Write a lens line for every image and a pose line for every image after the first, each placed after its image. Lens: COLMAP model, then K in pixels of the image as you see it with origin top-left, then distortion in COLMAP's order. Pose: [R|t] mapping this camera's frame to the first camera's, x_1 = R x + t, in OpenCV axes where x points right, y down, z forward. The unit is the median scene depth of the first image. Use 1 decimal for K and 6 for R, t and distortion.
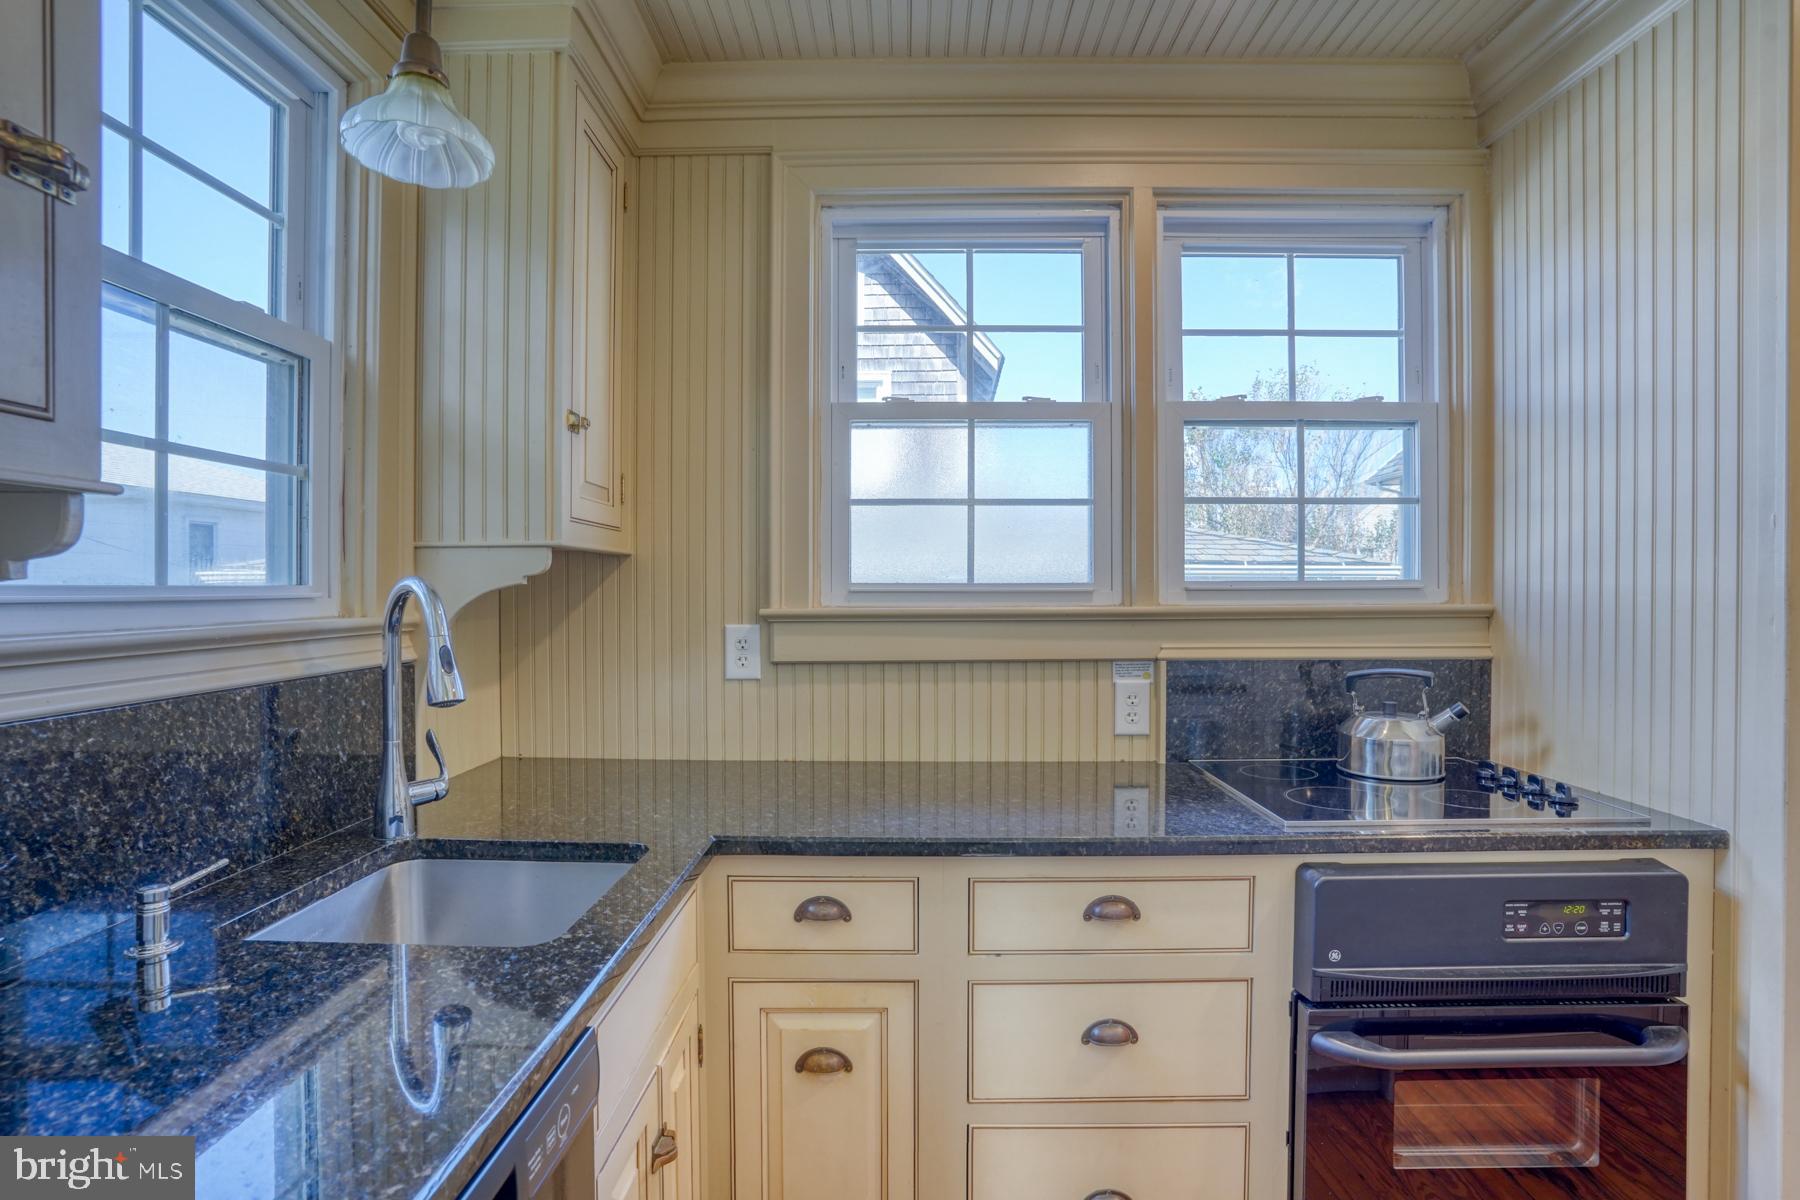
lens RADIAL K [[900.2, 0, 893.6], [0, 900.2, 592.3], [0, 0, 1]] dist [-0.084580, 0.037923]
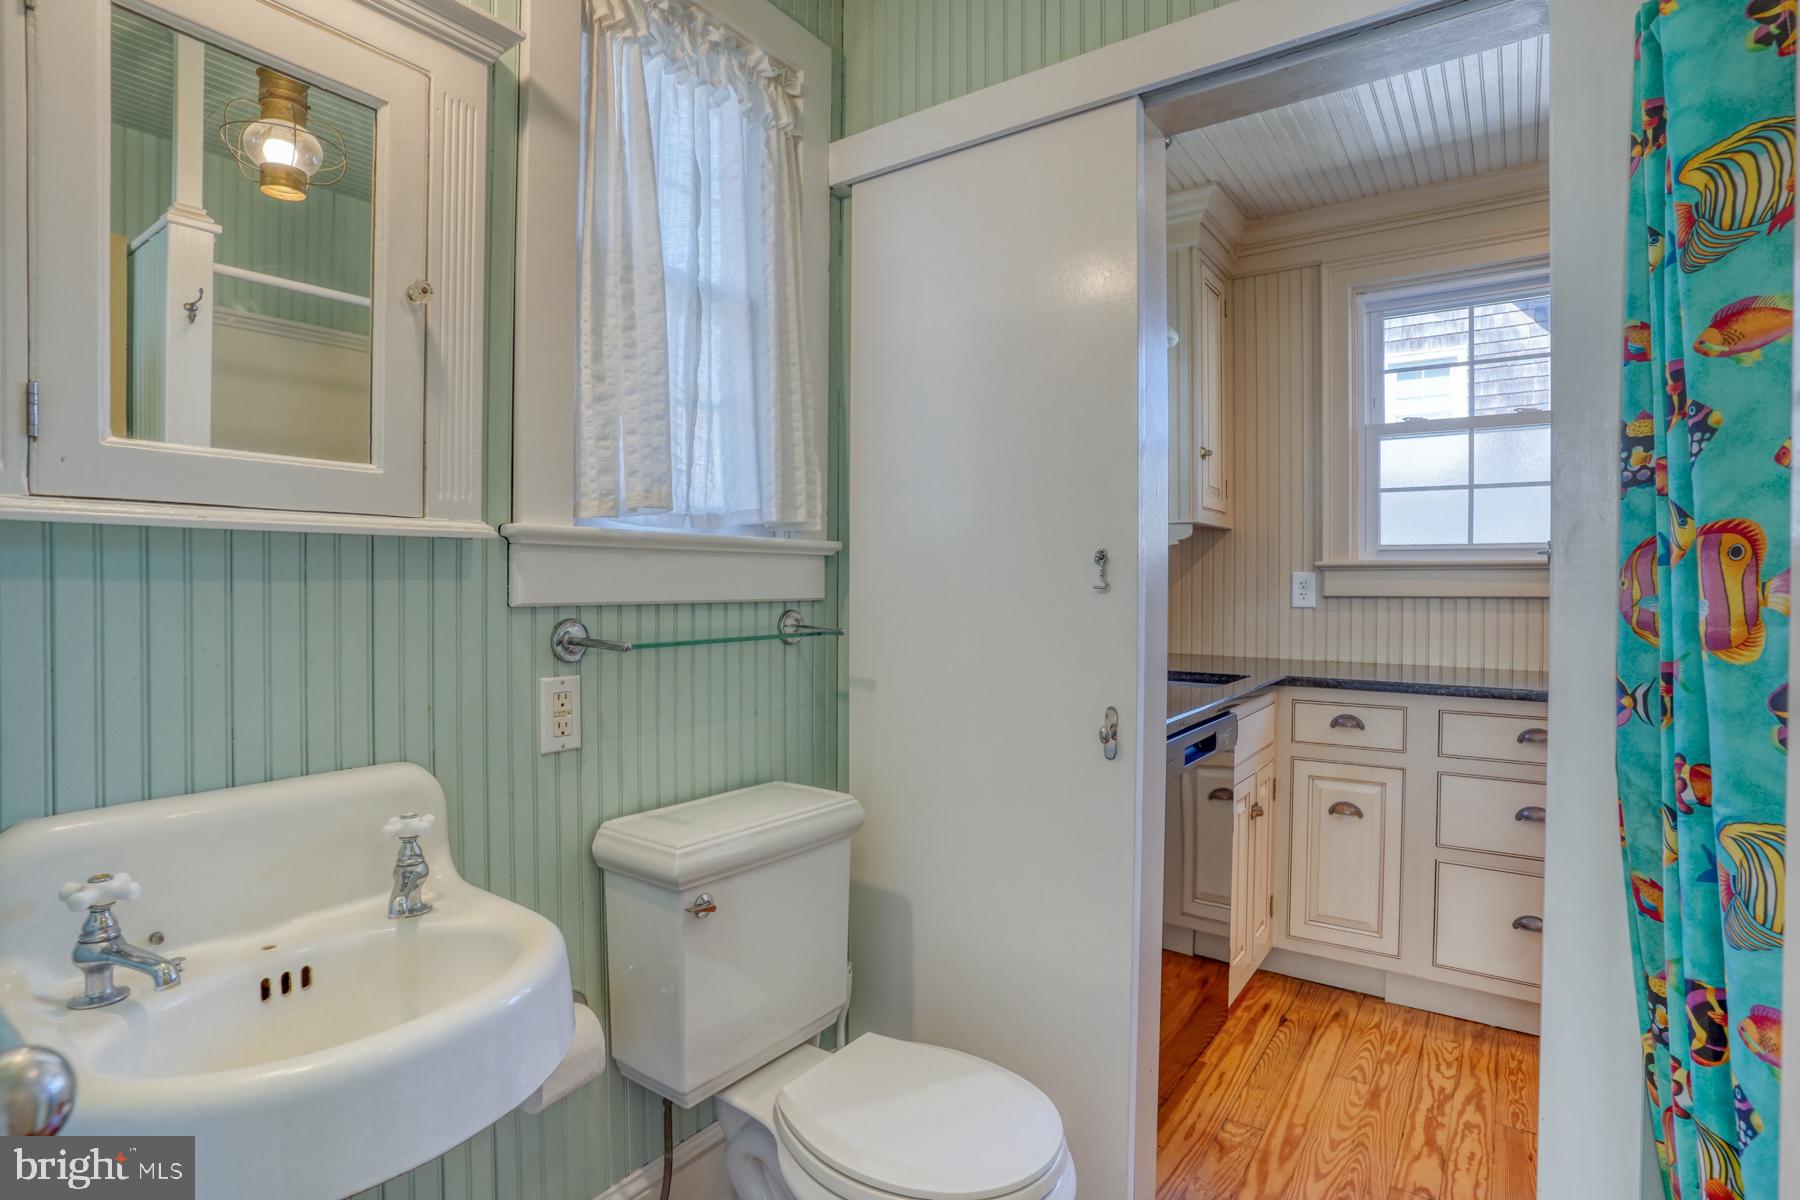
lens RADIAL K [[897.3, 0, 935.6], [0, 897.3, 600.9], [0, 0, 1]] dist [-0.085974, 0.036409]
pose [[0.845723, 0.010929, -0.533510, 0.124543], [-0.001145, 0.999825, 0.018665, 0.064342], [0.533621, -0.015174, 0.845588, -0.716909]]
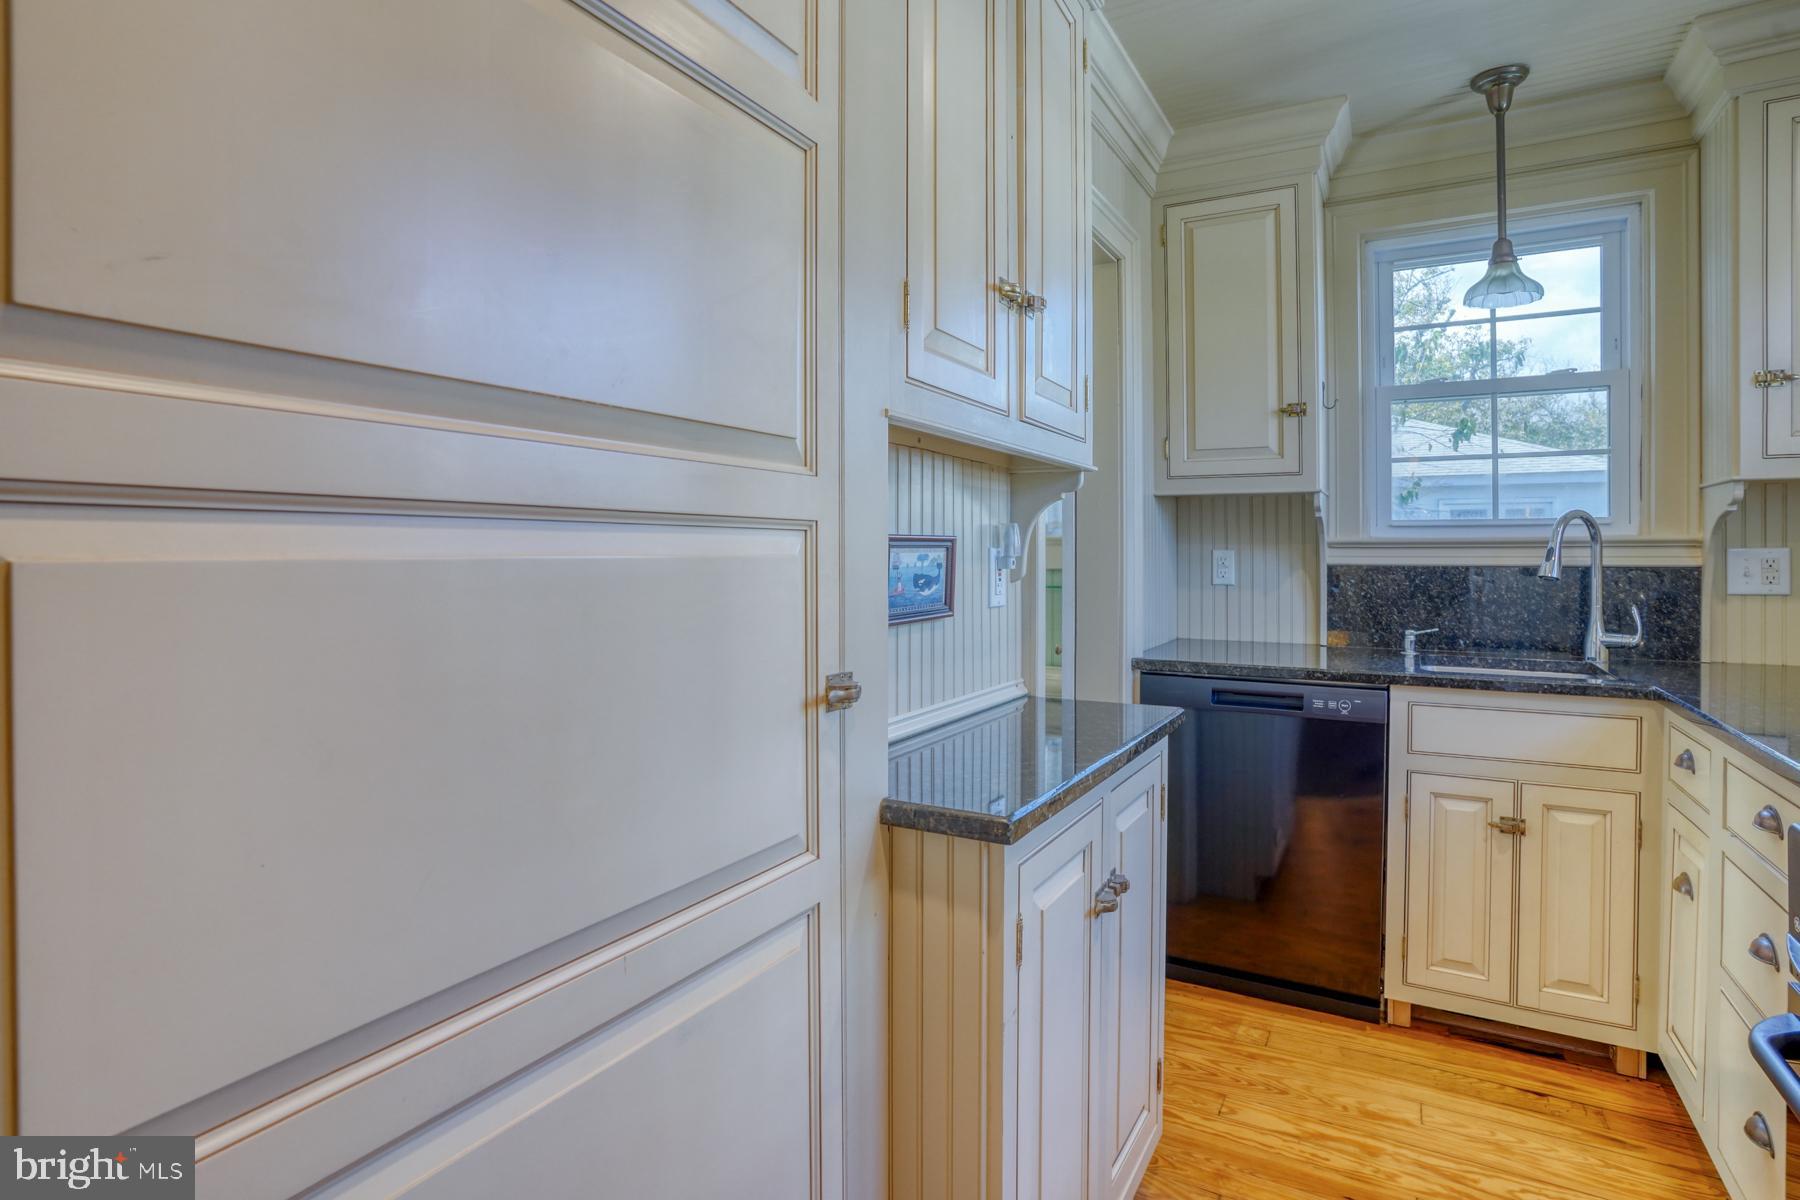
lens RADIAL K [[927.4, 0, 898.2], [0, 927.4, 552.9], [0, 0, 1]] dist [-0.072567, 0.033693]
pose [[-0.483292, -0.002244, -0.875456, 1.215025], [-0.005279, 0.999986, 0.000351, 0.054629], [0.875443, 0.004791, -0.483297, 0.491974]]
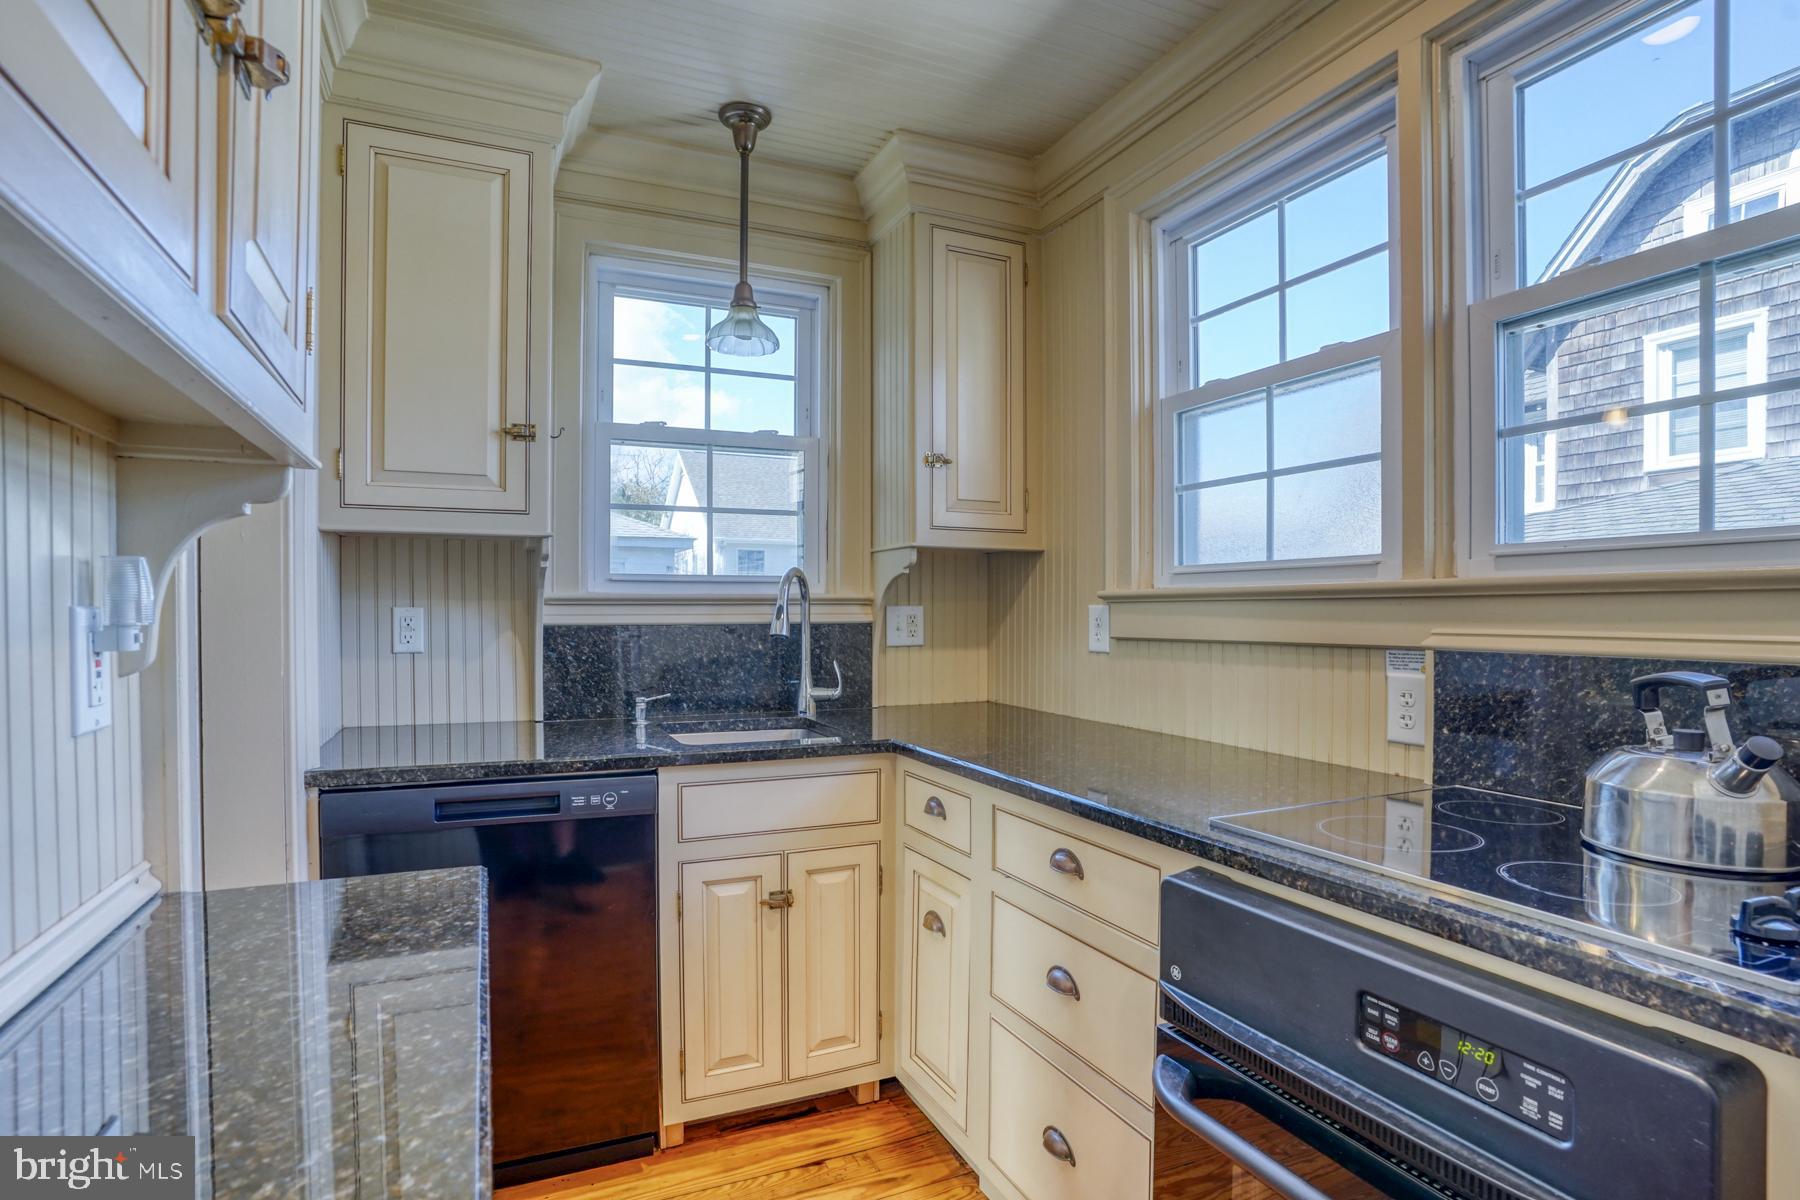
lens RADIAL K [[906.7, 0, 899.9], [0, 906.7, 622.4], [0, 0, 1]] dist [-0.088138, 0.039858]
pose [[0.429305, 0.013421, -0.903060, 0.870968], [-0.003771, 0.999908, 0.013068, 0.049329], [0.903152, -0.002205, 0.429316, 0.290418]]
